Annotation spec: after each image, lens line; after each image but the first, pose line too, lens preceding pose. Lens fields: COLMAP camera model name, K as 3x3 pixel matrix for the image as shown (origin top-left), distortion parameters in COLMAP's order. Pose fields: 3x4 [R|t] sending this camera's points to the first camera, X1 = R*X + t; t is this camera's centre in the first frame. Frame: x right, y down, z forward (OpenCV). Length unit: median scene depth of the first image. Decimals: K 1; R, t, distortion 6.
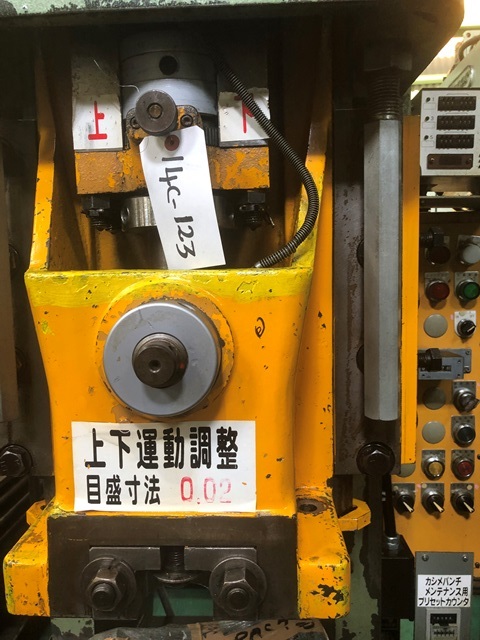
lens RADIAL K [[522.0, 0, 229.2], [0, 522.0, 314.6], [0, 0, 1]] dist [0.008507, -0.037608]
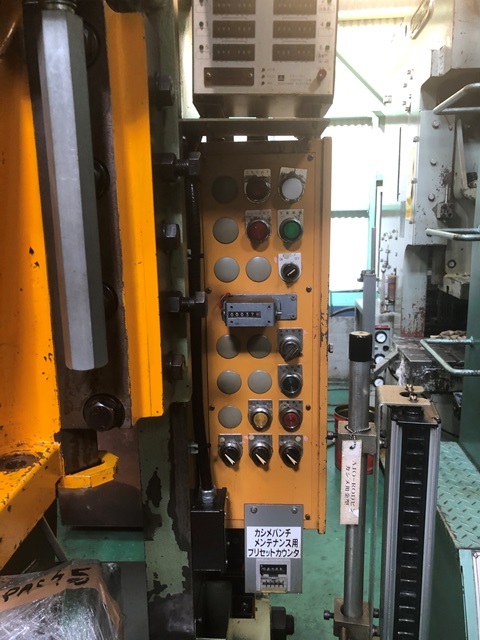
lens RADIAL K [[521.3, 0, 240.0], [0, 521.3, 320.0], [0, 0, 1]] dist [-0.001581, -0.013454]
pose [[0.999769, 0.002151, 0.021377, 0.333674], [-0.004383, 0.994472, 0.104914, 0.014169], [-0.021033, -0.104983, 0.994252, 0.074031]]
